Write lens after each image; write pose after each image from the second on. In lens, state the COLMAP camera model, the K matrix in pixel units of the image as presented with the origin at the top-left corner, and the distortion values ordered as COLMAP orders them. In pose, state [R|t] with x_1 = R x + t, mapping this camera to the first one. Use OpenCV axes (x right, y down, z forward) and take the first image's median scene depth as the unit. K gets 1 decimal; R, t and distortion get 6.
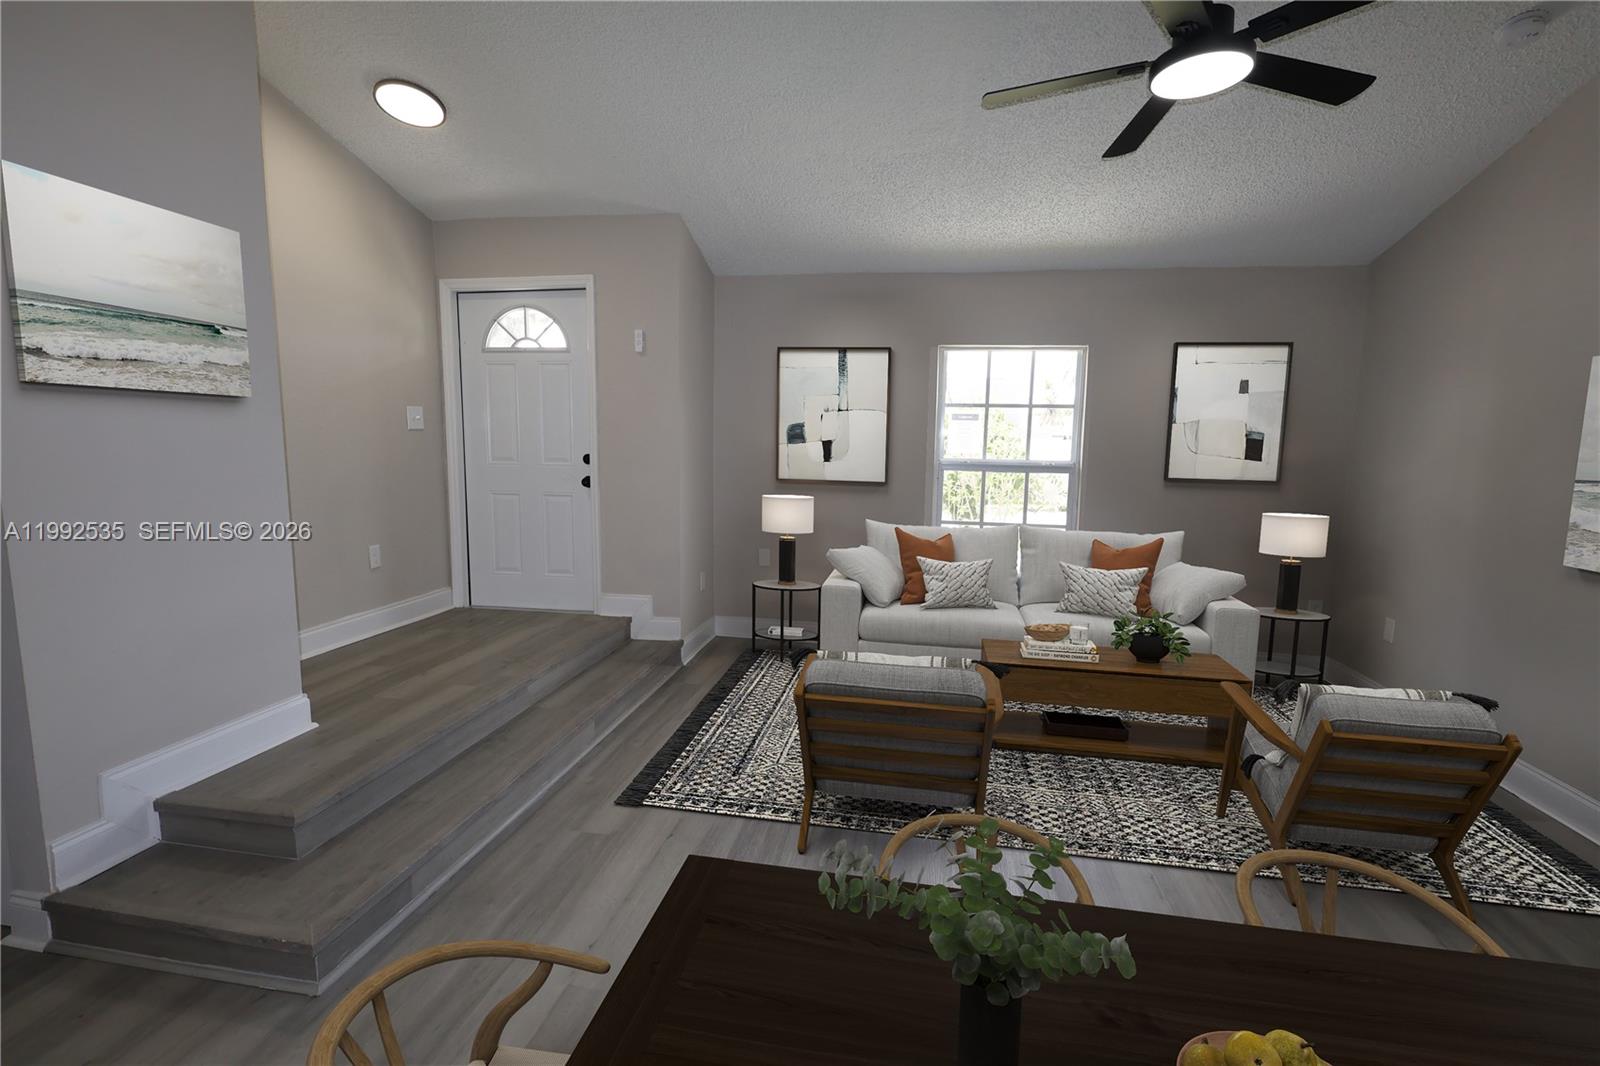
lens RADIAL K [[737.5, 0, 795.9], [0, 737.5, 532.7], [0, 0, 1]] dist [0.001671, 0.001606]
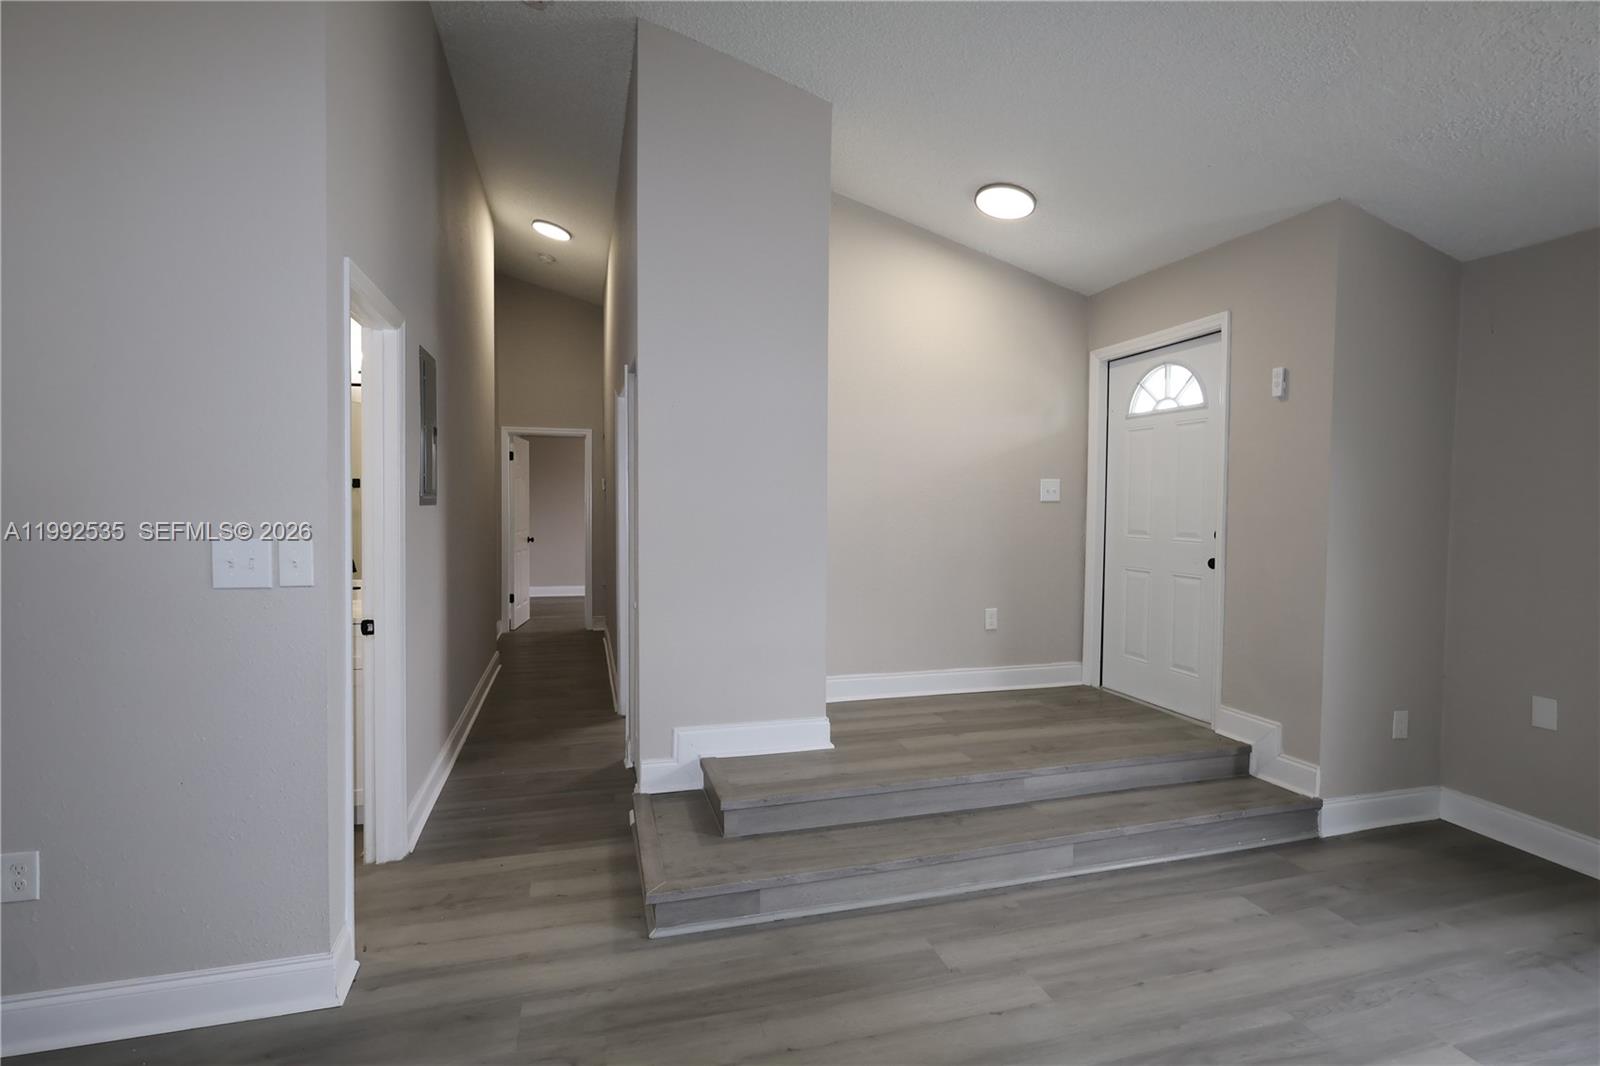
lens RADIAL K [[737.5, 0, 795.1], [0, 737.5, 532.0], [0, 0, 1]] dist [0.001671, 0.001606]
pose [[0.442748, 0.025939, -0.896271, 0.250897], [-0.111656, 0.993396, -0.026407, -0.031289], [0.889667, 0.111765, 0.442721, 0.237517]]
